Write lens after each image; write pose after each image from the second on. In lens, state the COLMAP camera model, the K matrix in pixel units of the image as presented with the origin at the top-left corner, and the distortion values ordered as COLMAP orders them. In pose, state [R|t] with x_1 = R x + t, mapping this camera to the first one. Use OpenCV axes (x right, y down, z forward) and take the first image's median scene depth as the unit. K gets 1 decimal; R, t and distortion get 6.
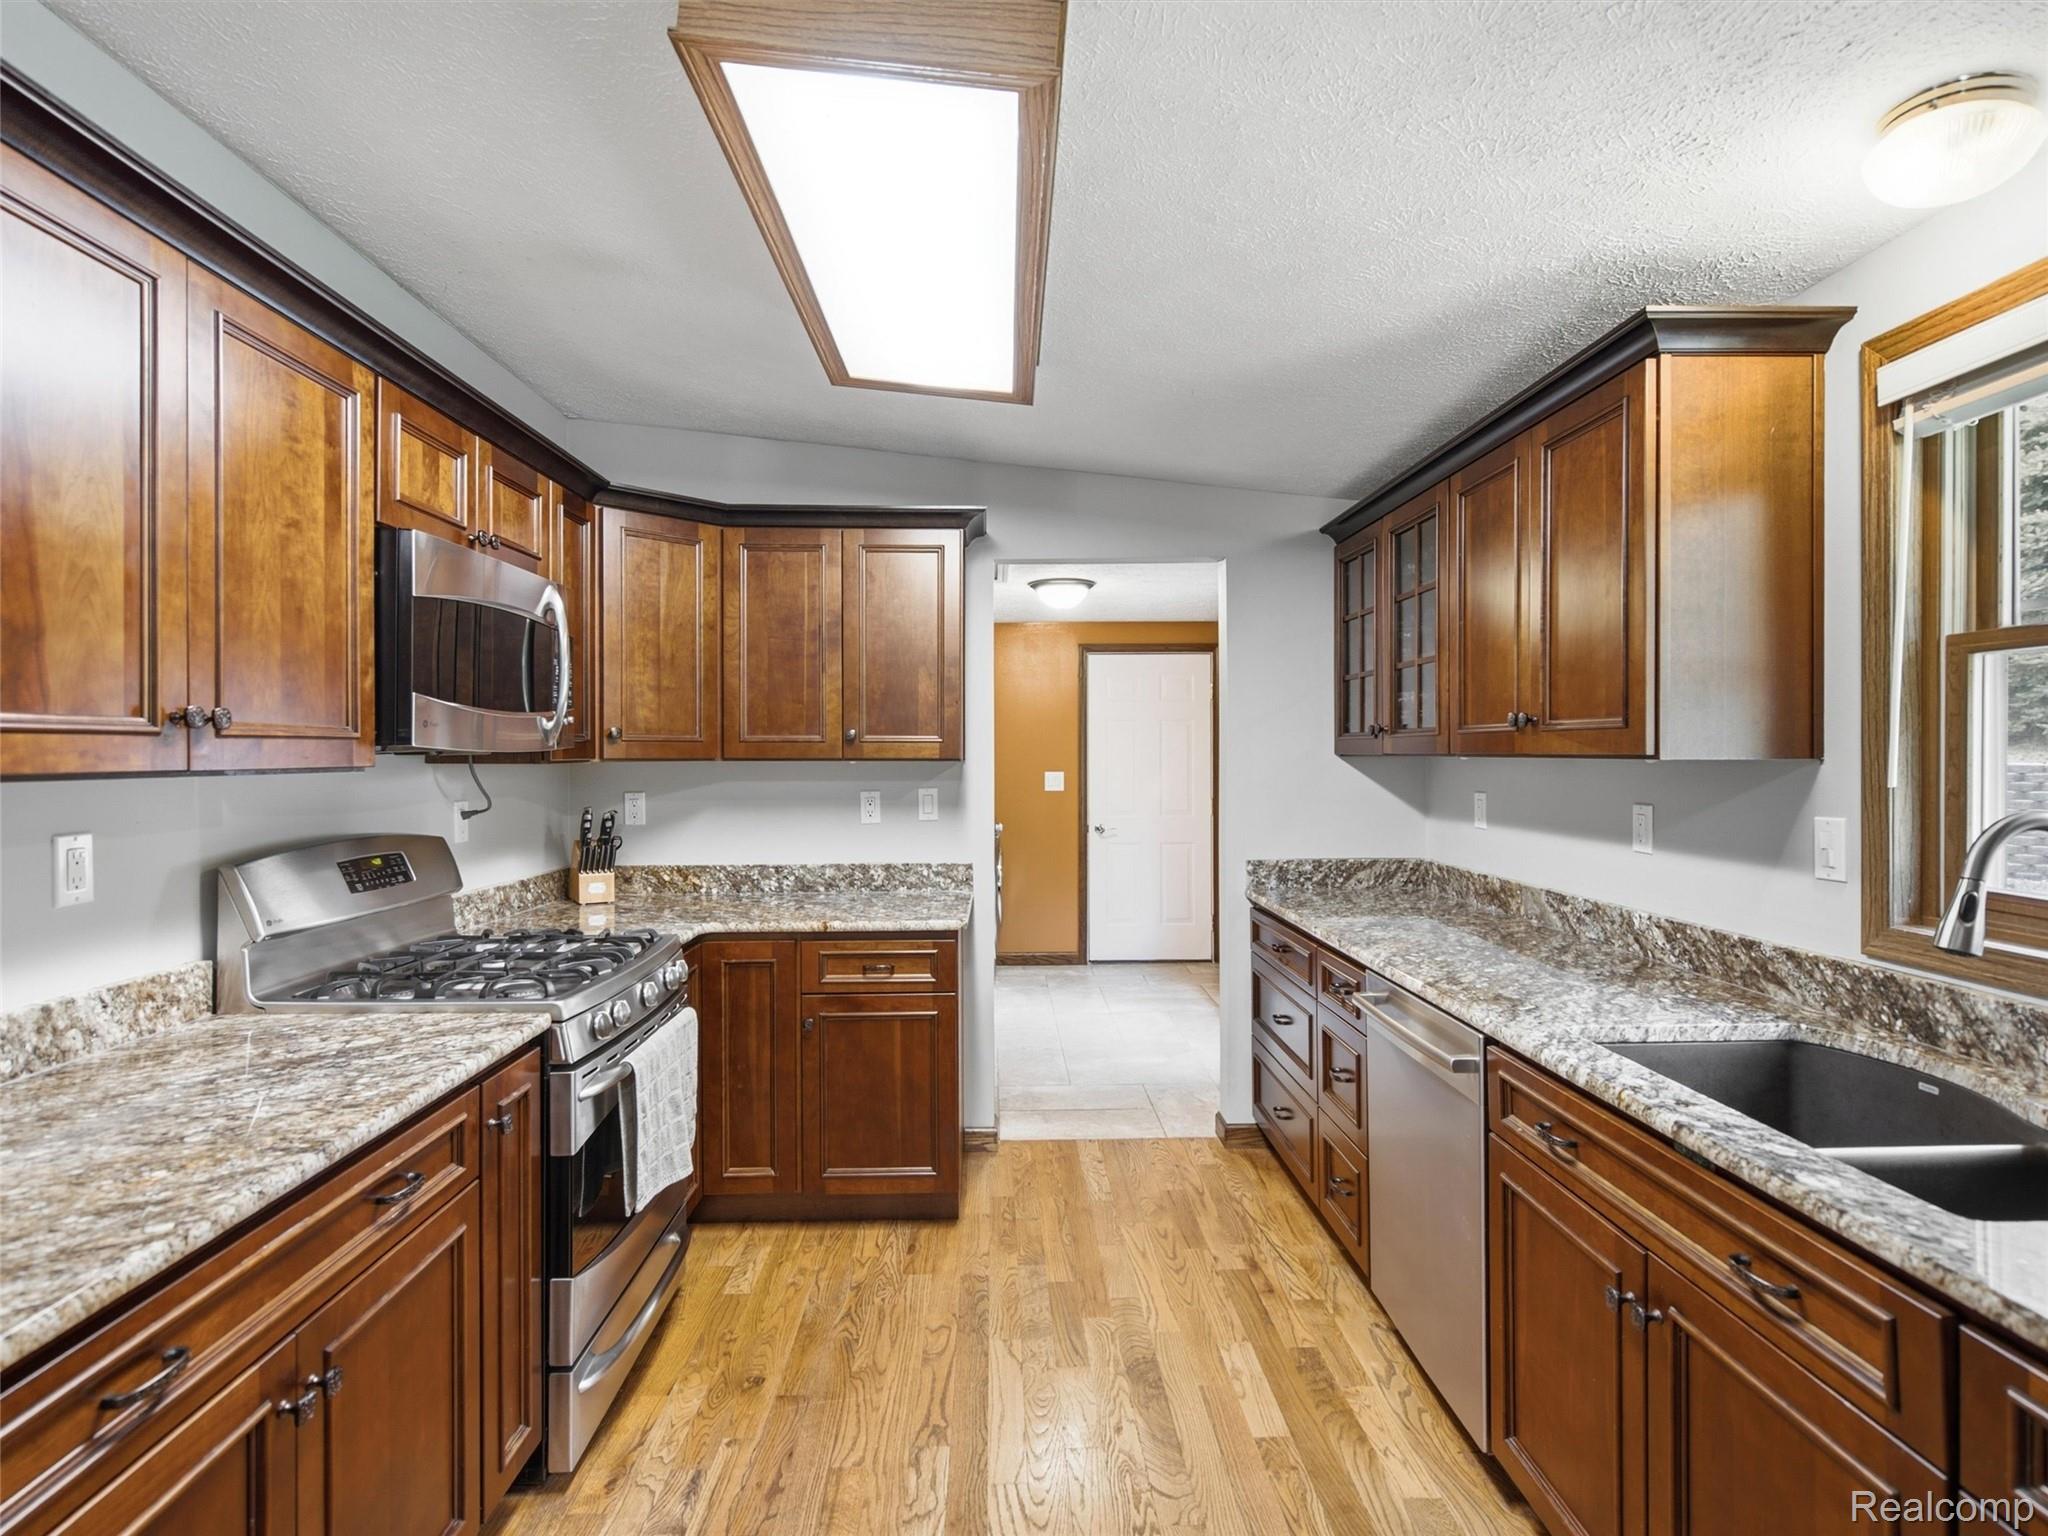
lens RADIAL K [[1049.1, 0, 1023.9], [0, 1049.1, 757.8], [0, 0, 1]] dist [0.005921, -0.002711]
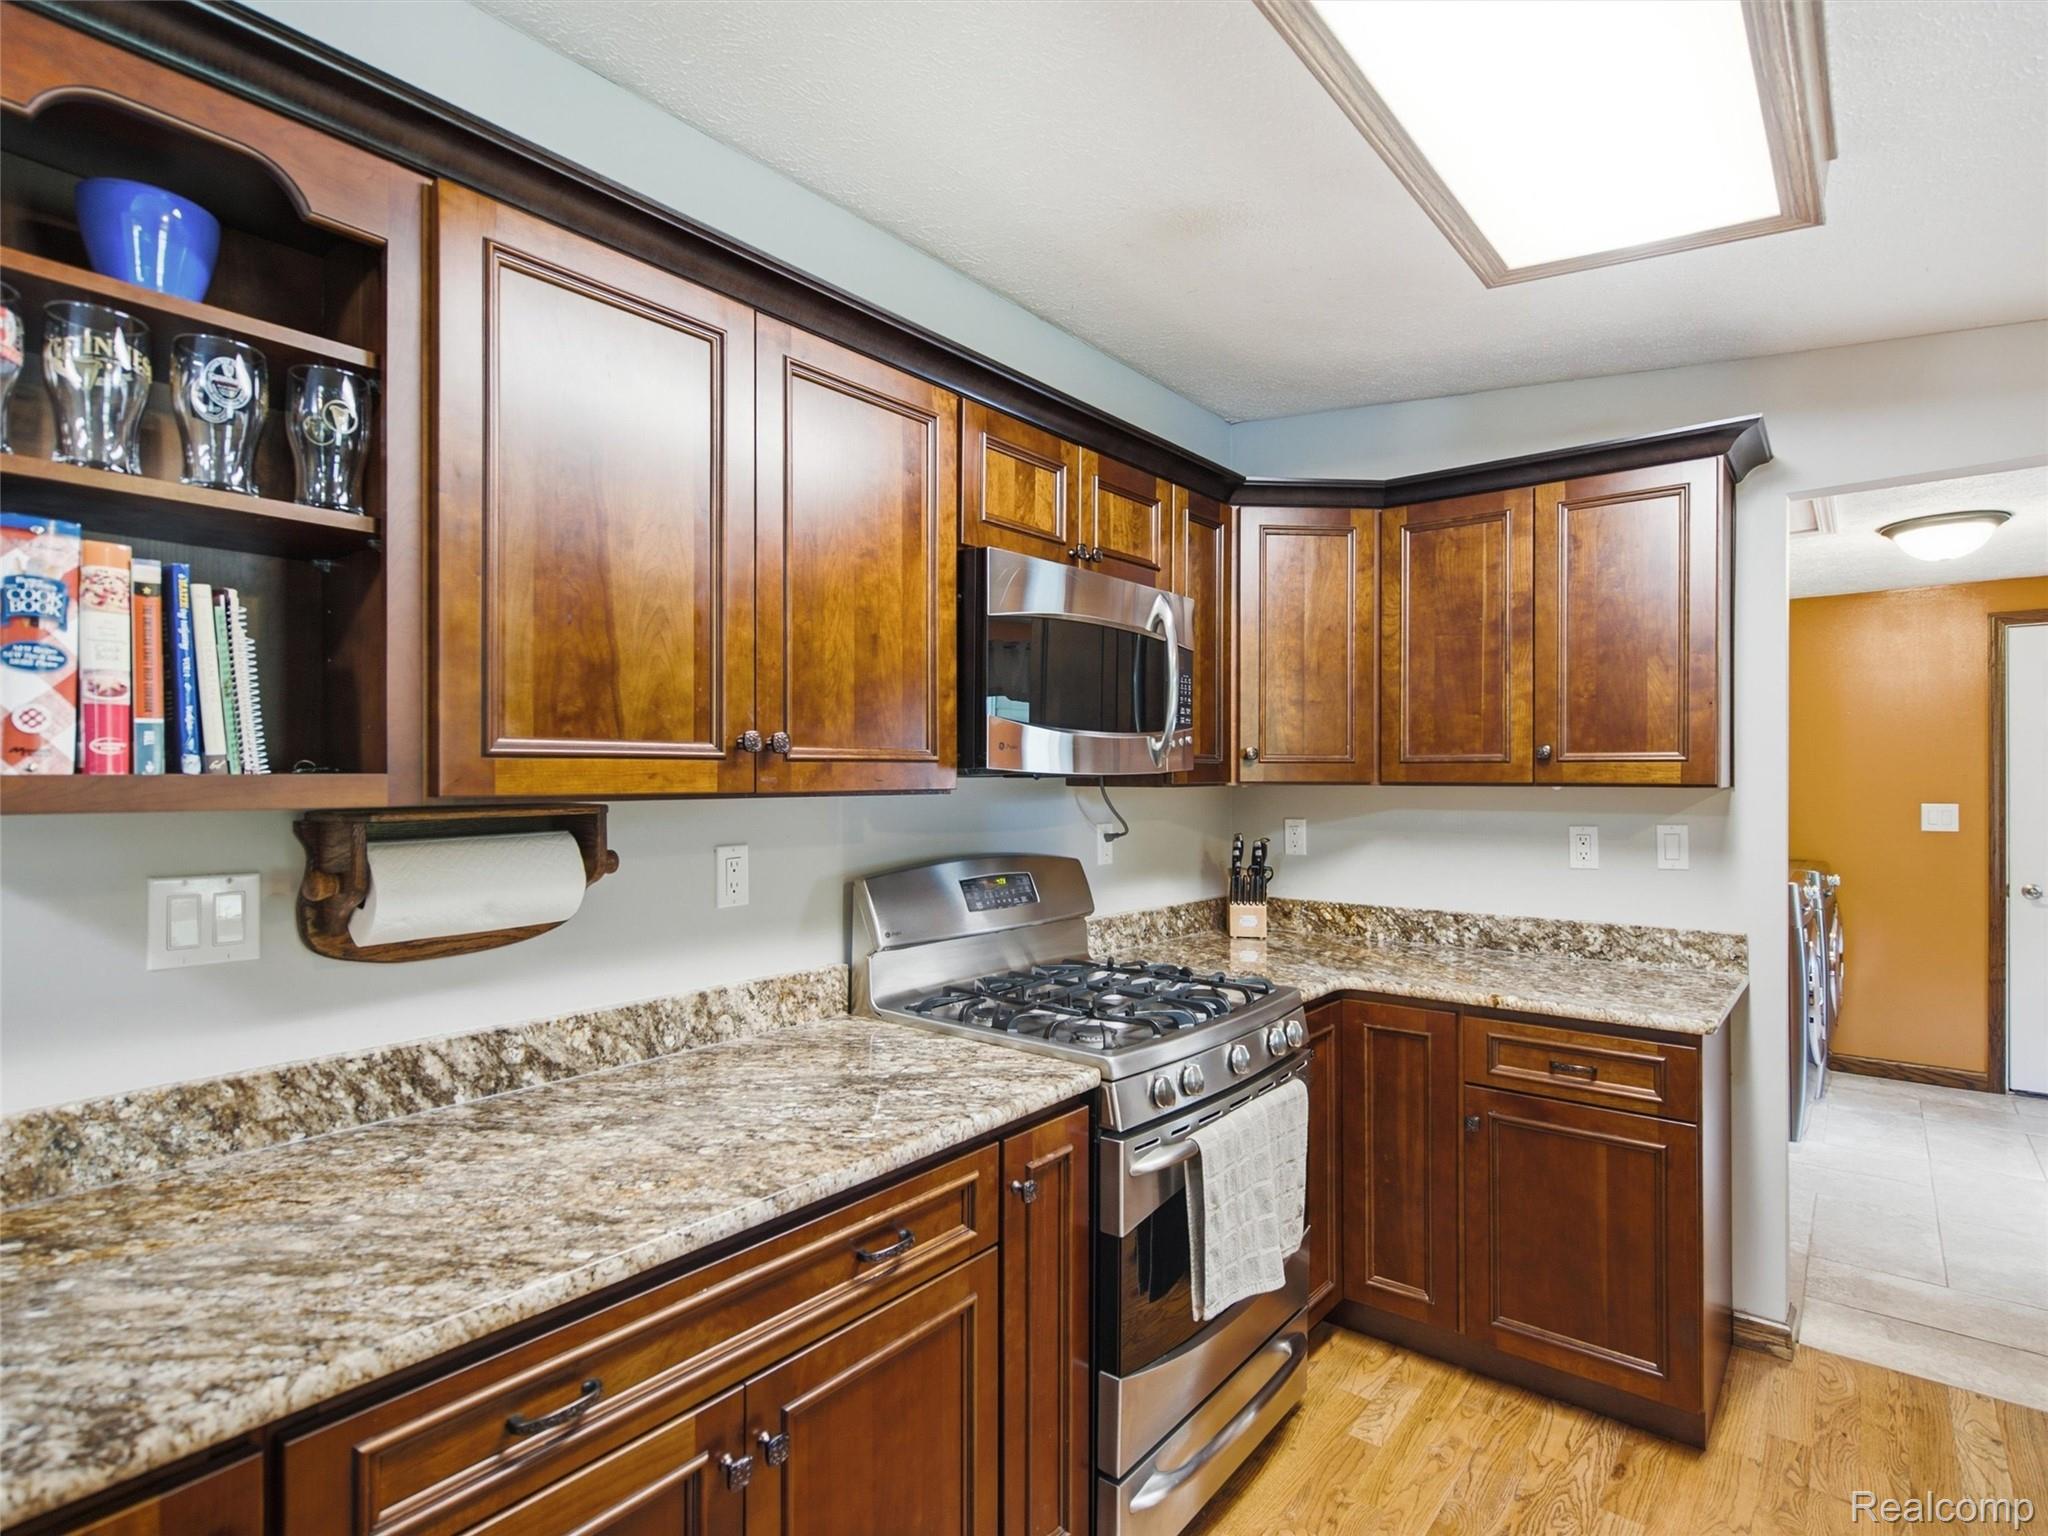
lens RADIAL K [[1049.1, 0, 1013.6], [0, 1049.1, 774.8], [0, 0, 1]] dist [0.005921, -0.002711]
pose [[0.755554, 0.001407, -0.655085, 0.055368], [-0.004433, 0.999986, -0.002965, -0.002019], [0.655071, 0.005144, 0.755549, 0.209018]]
